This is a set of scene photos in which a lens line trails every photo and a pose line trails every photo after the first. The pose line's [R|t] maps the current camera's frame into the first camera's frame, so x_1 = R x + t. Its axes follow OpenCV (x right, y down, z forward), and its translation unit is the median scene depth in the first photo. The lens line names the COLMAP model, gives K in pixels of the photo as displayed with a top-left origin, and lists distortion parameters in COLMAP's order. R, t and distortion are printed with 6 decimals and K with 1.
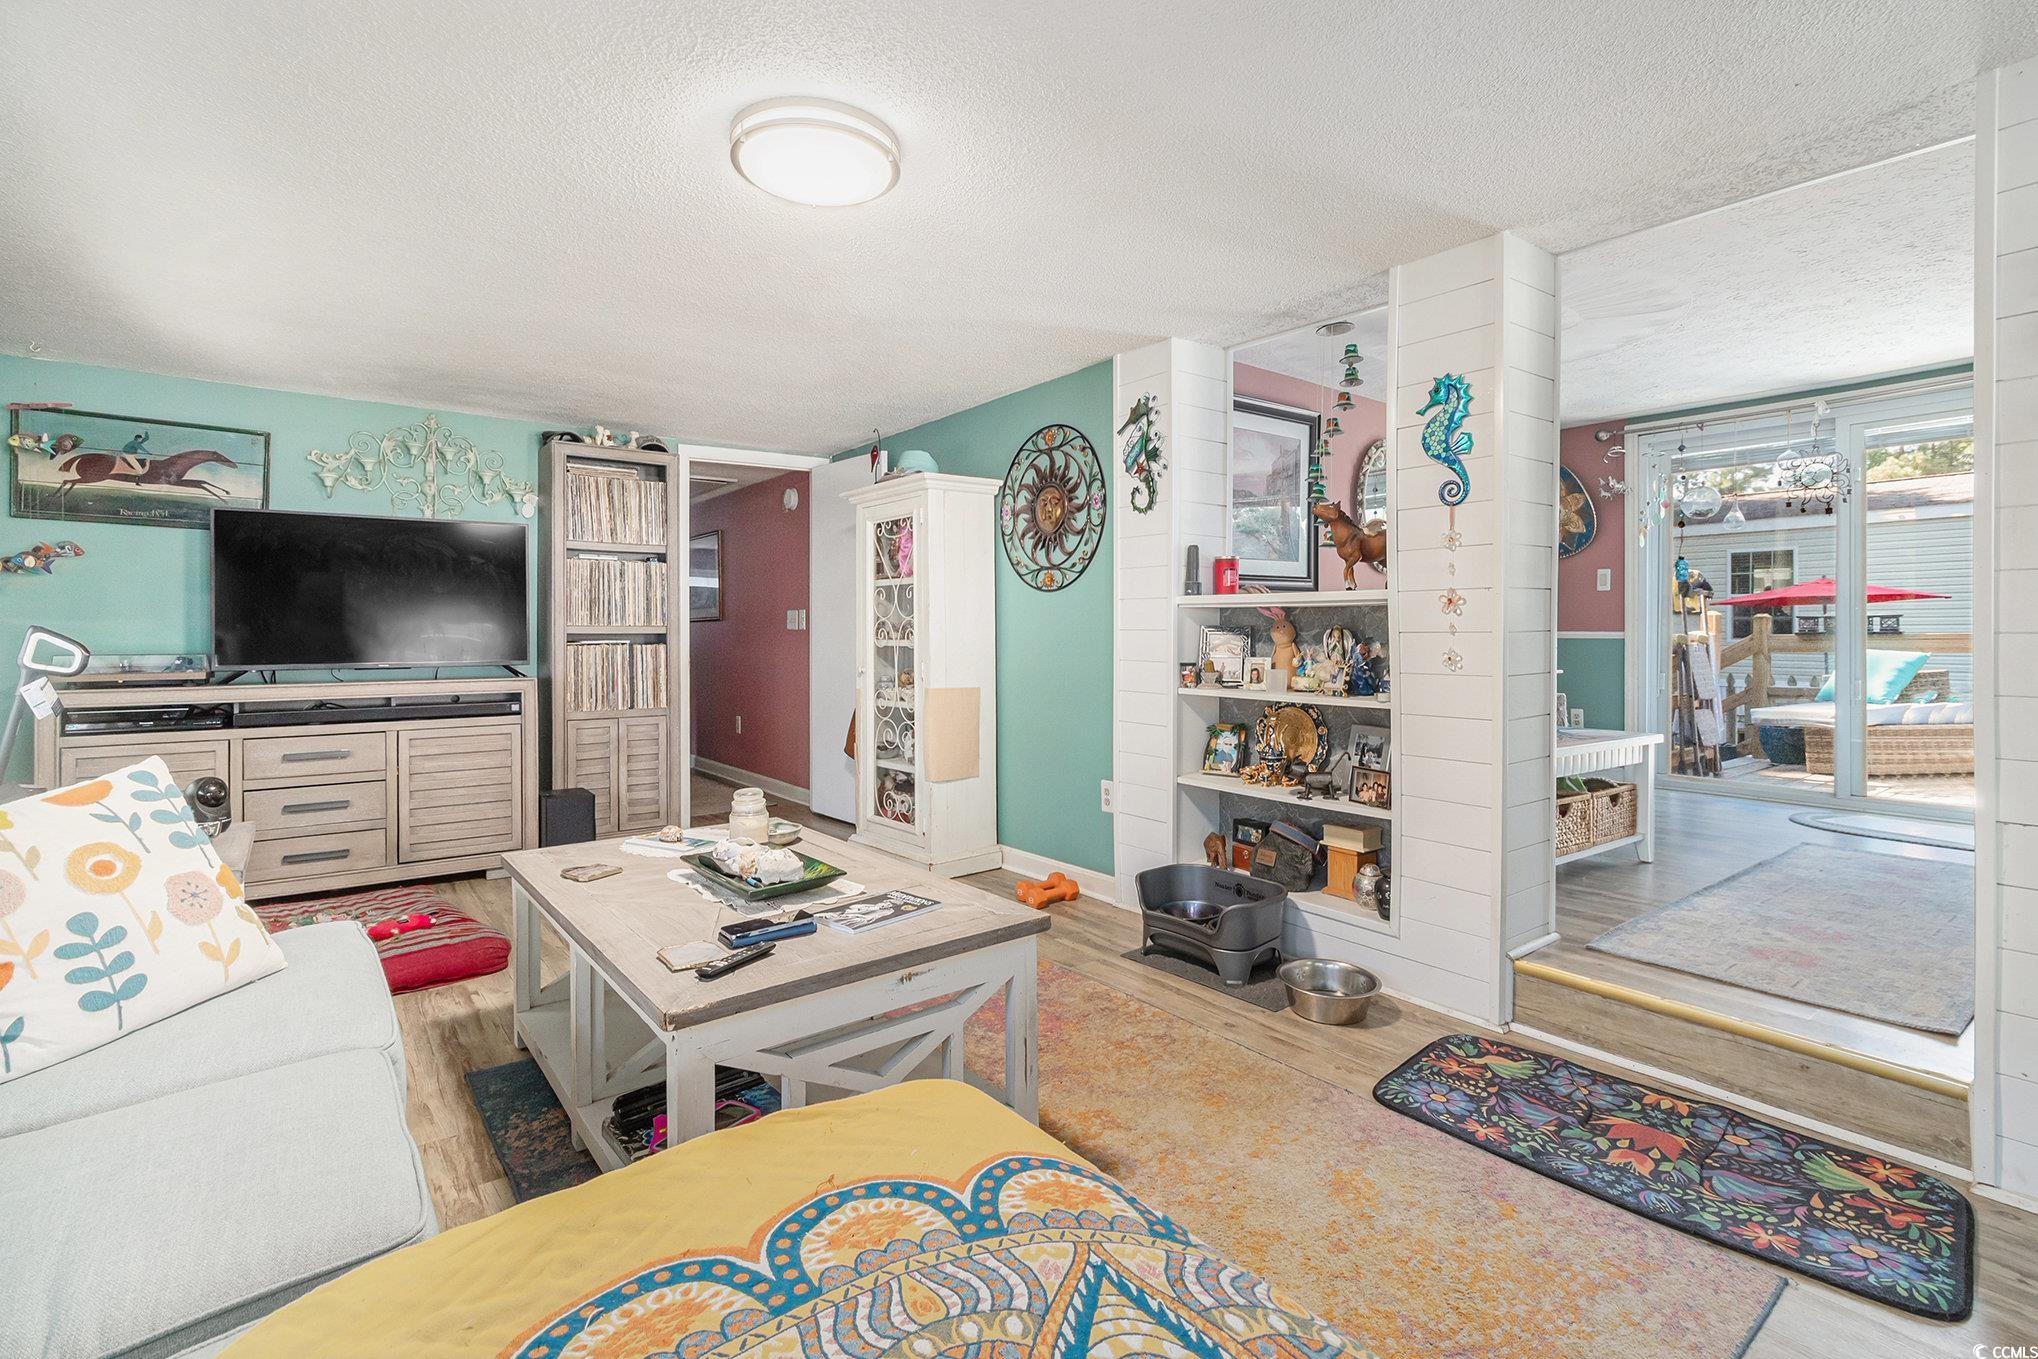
lens RADIAL K [[930.4, 0, 1017.6], [0, 930.4, 631.5], [0, 0, 1]] dist [-0.000154, 0.000110]
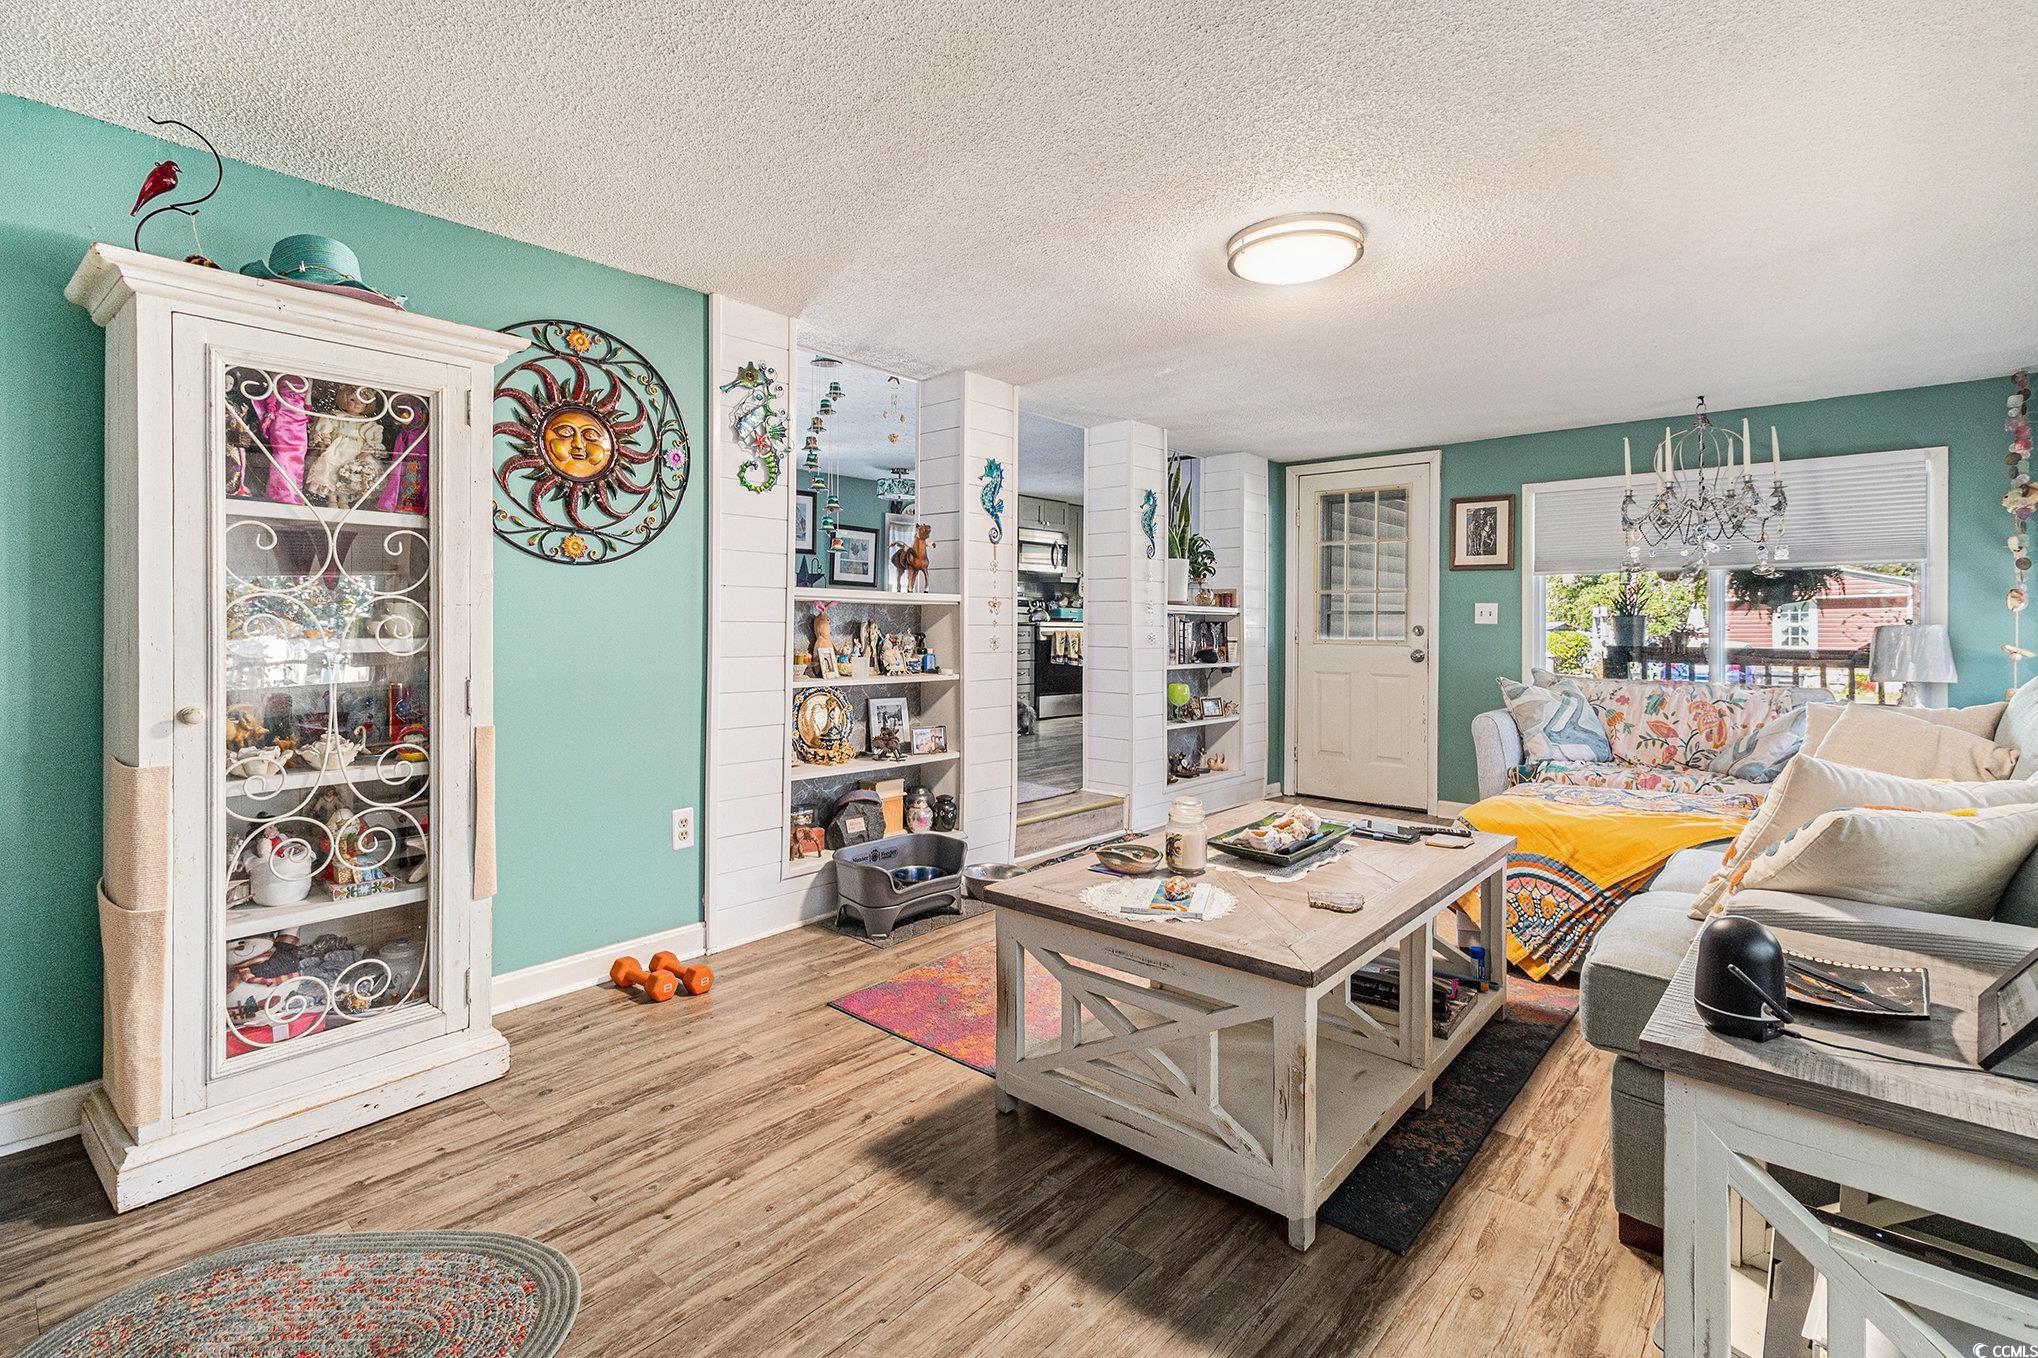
lens RADIAL K [[930.4, 0, 1017.6], [0, 930.4, 631.0], [0, 0, 1]] dist [-0.000154, 0.000110]
pose [[-0.170809, -0.005442, 0.985289, -0.711291], [-0.001928, 0.999985, 0.005189, 0.001826], [-0.985302, -0.001014, -0.170817, 0.811059]]
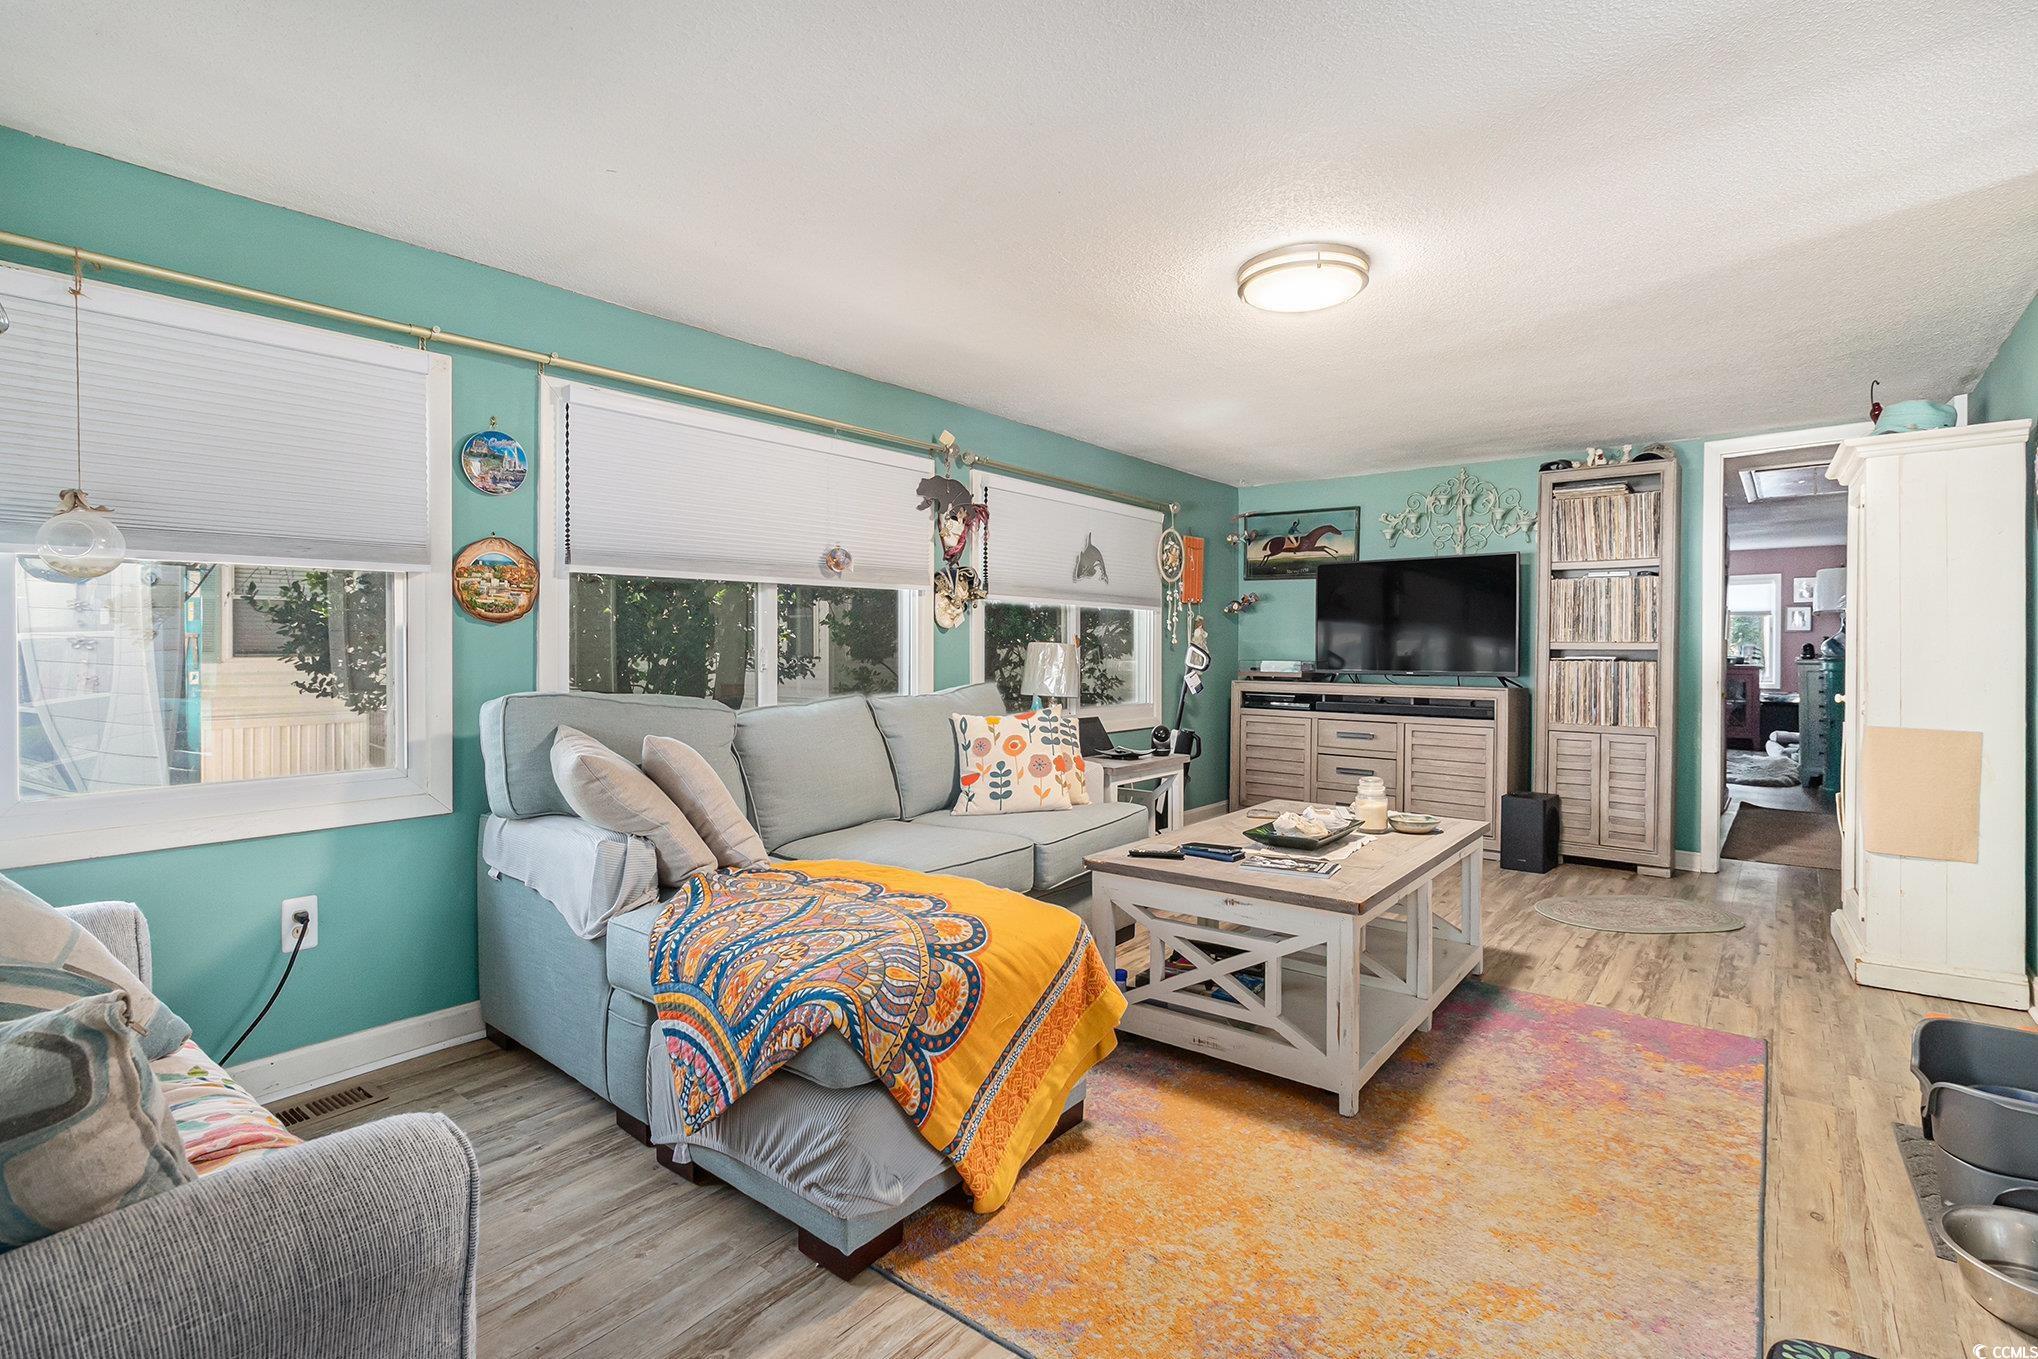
lens RADIAL K [[968.3, 0, 1013.4], [0, 968.3, 645.0], [0, 0, 1]] dist [-0.002097, -0.000684]
pose [[0.218612, 0.000899, -0.975811, 0.519543], [-0.003797, 0.999993, 0.000071, -0.000708], [0.975804, 0.003690, 0.218614, 0.166342]]
